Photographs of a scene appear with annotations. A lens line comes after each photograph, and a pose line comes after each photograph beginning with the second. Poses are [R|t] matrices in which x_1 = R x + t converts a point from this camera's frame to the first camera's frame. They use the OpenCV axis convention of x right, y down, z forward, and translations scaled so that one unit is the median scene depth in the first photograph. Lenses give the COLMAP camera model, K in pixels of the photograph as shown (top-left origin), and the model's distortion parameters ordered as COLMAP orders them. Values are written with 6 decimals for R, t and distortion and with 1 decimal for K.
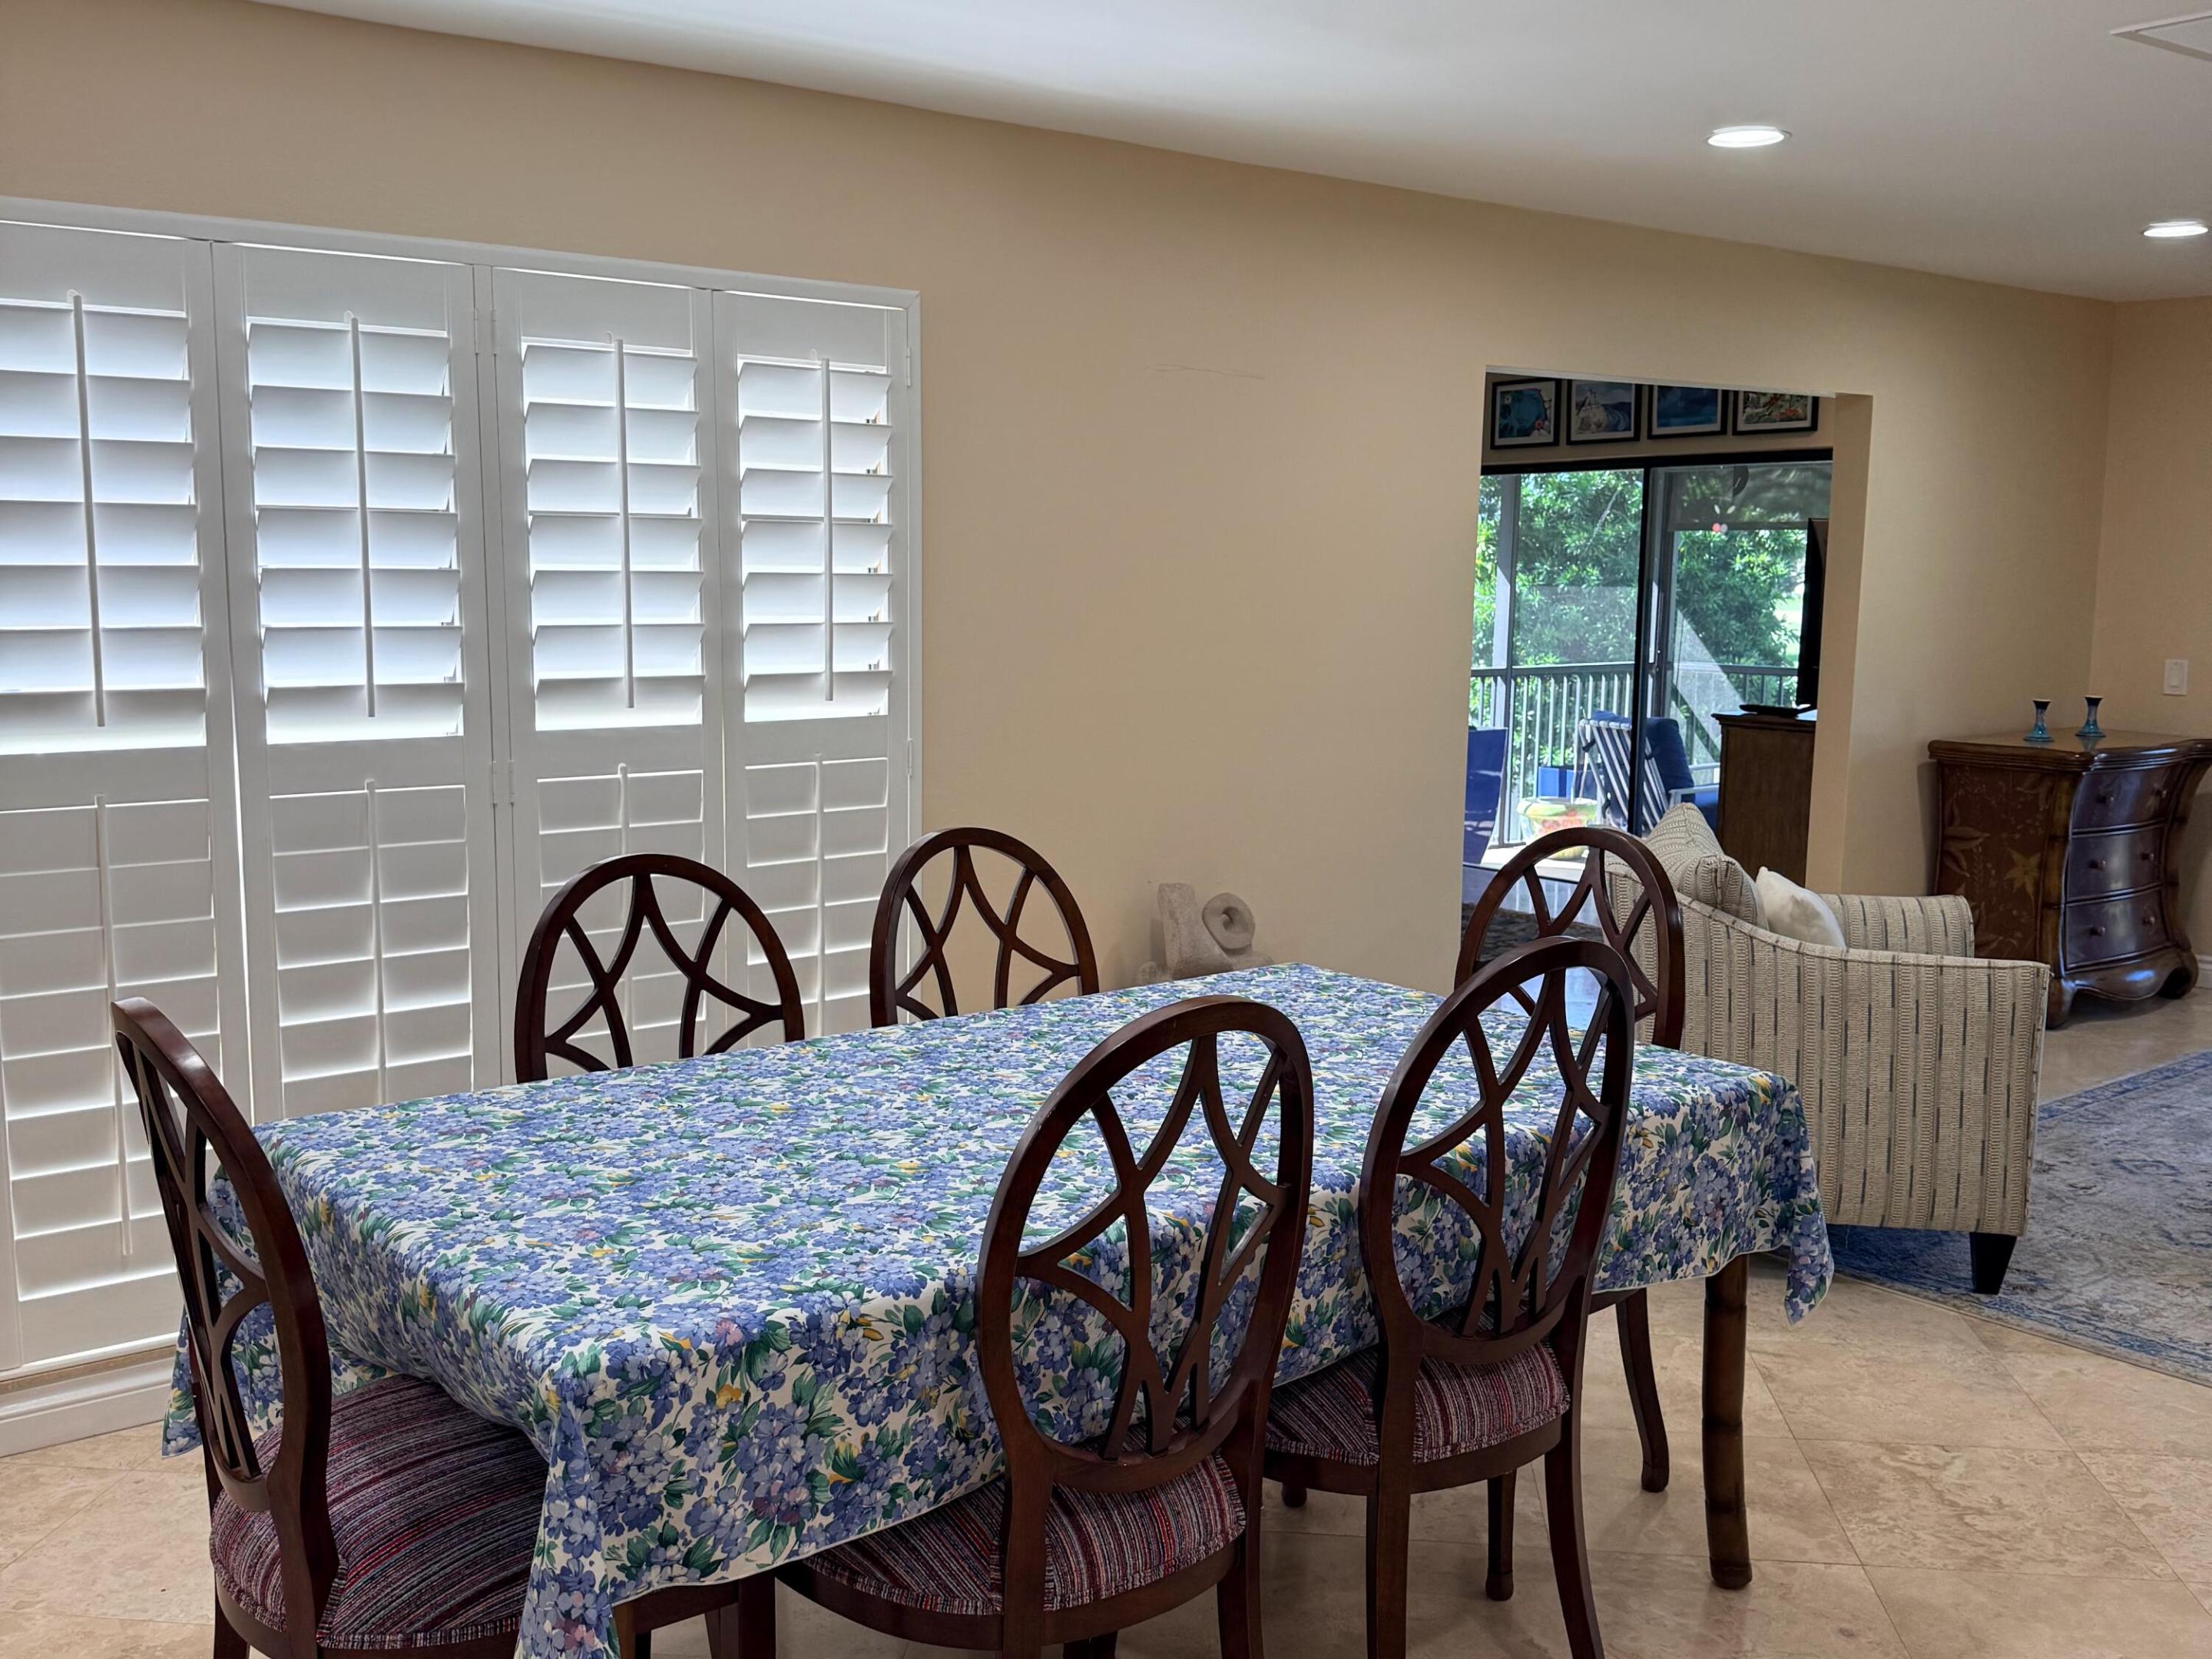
lens RADIAL K [[1995.6, 0, 1106.4], [0, 1995.6, 837.5], [0, 0, 1]] dist [0.039504, -0.104246]
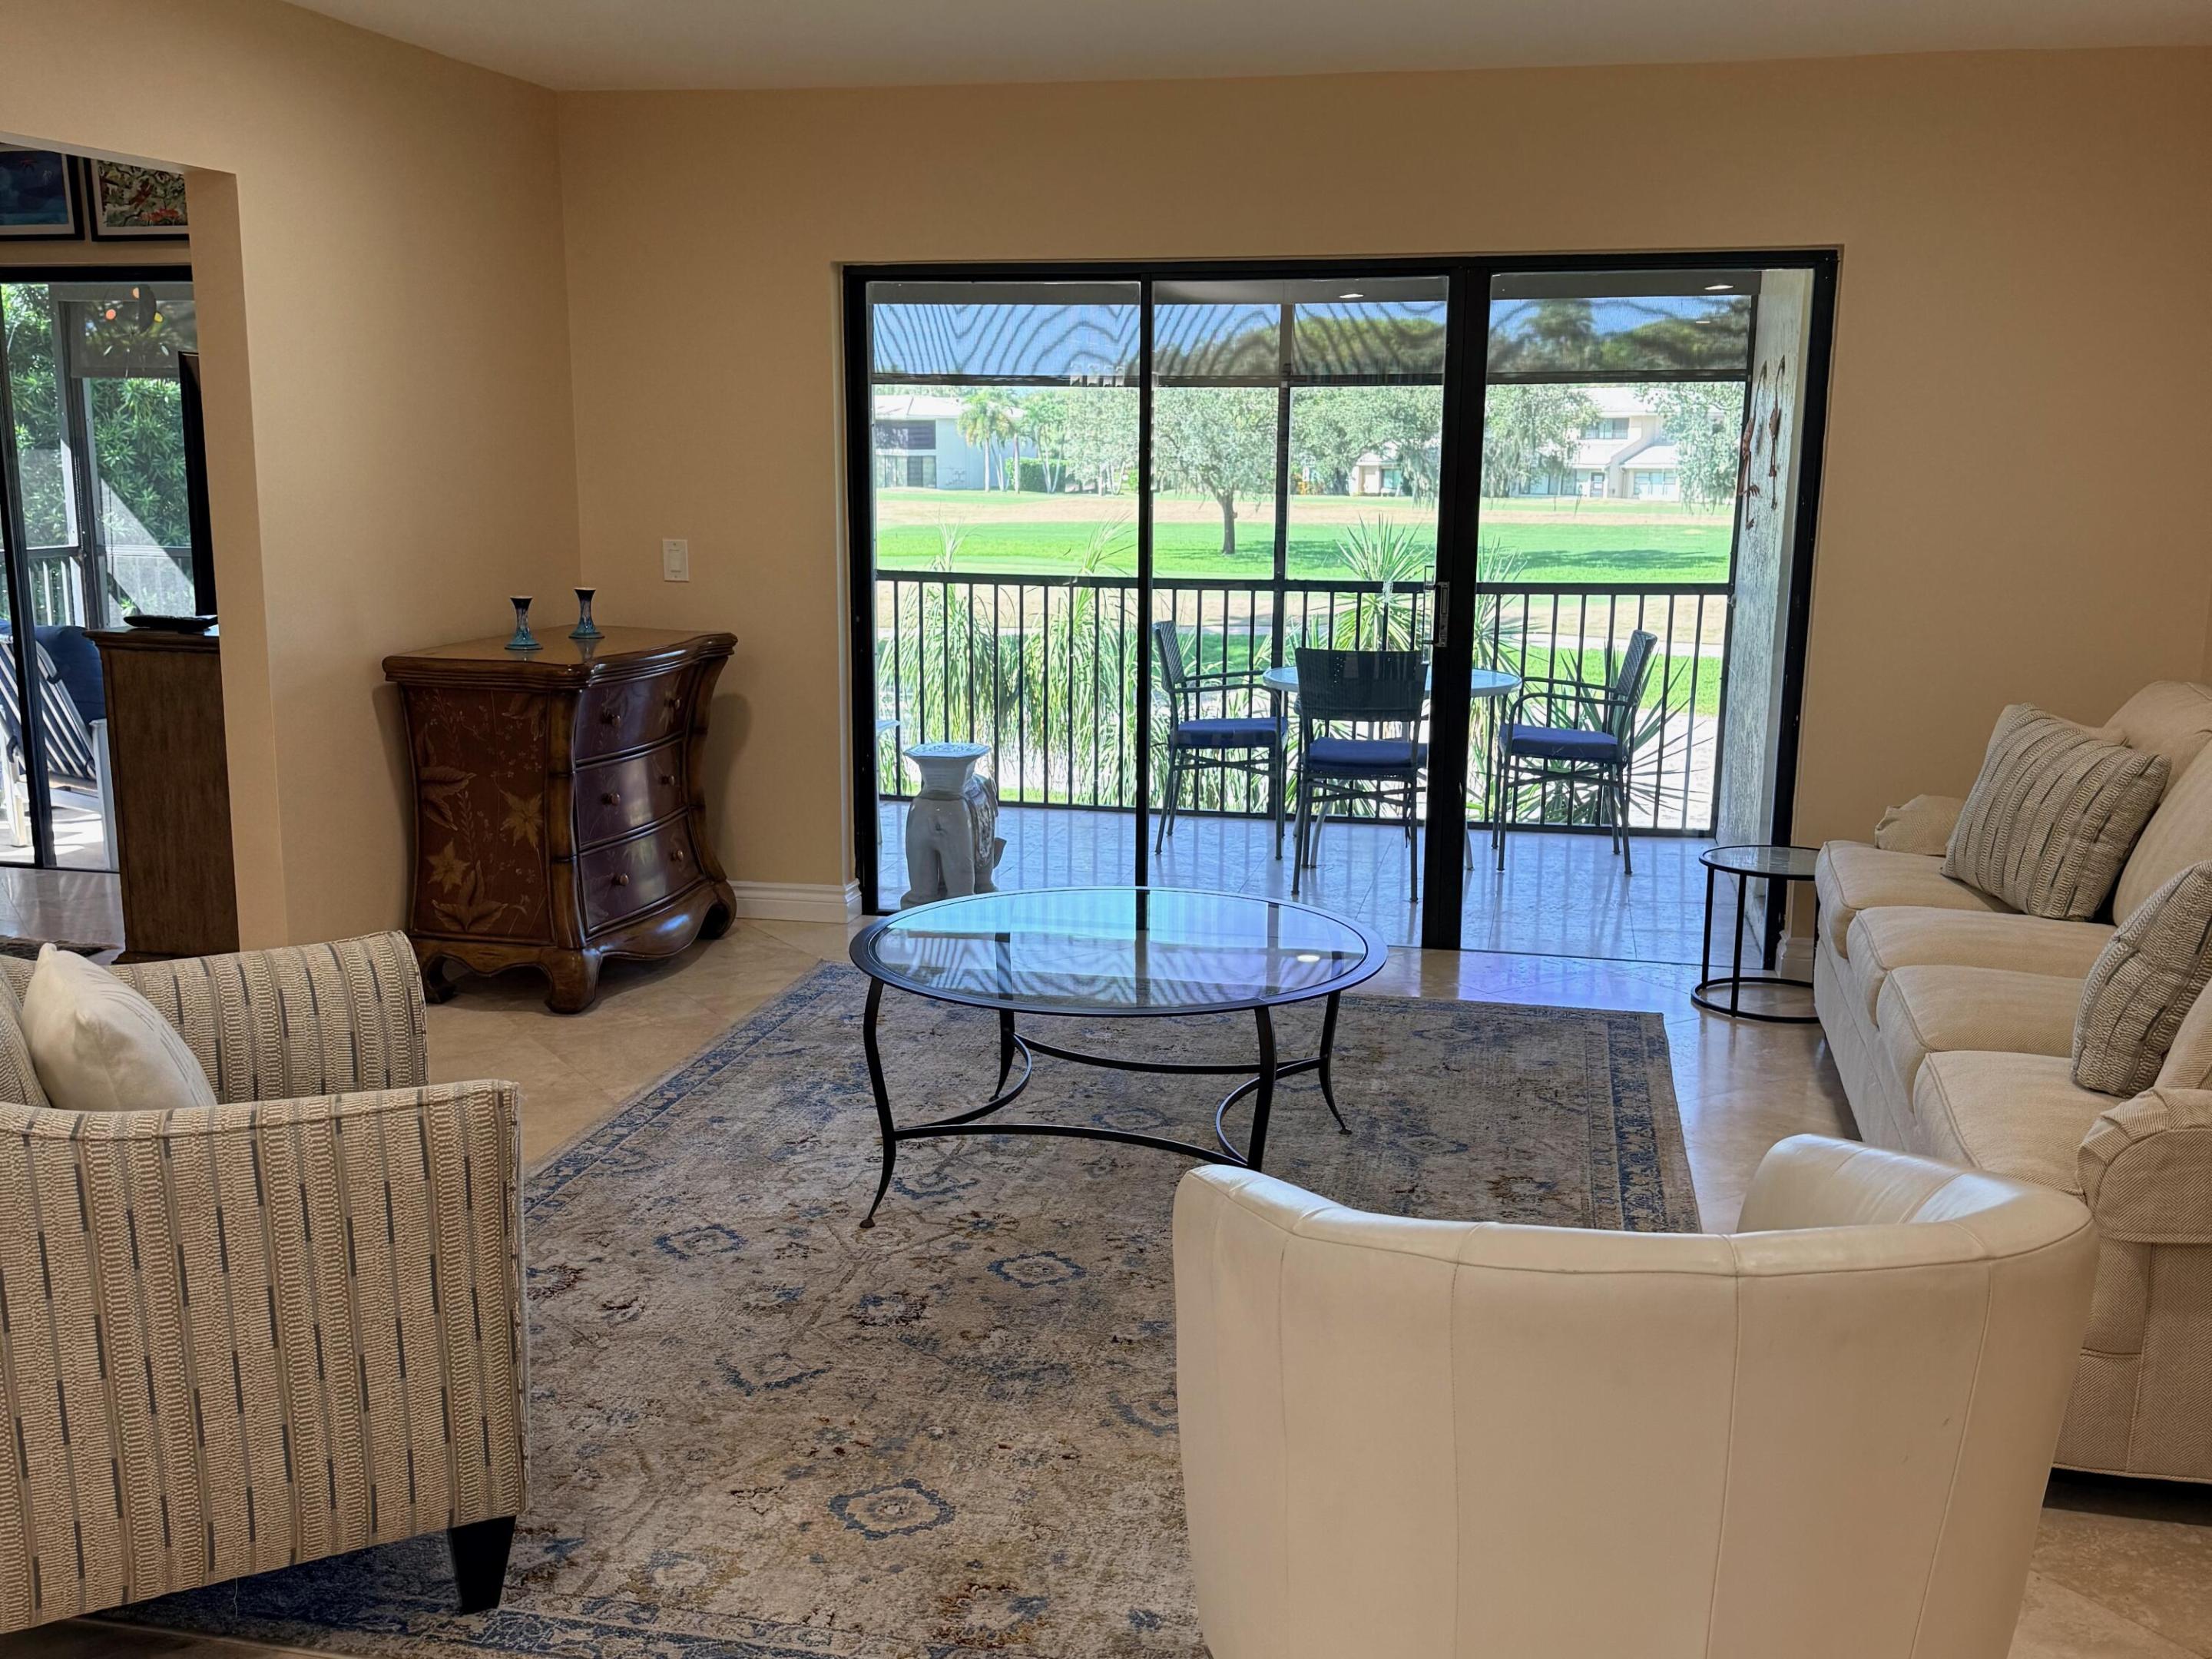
lens RADIAL K [[2050.8, 0, 1095.3], [0, 2050.8, 834.2], [0, 0, 1]] dist [0.188087, -0.411341]
pose [[0.775467, -0.120453, 0.619792, 0.128491], [0.084173, 0.992594, 0.087590, -0.029329], [-0.625752, -0.015753, 0.779863, 0.228485]]
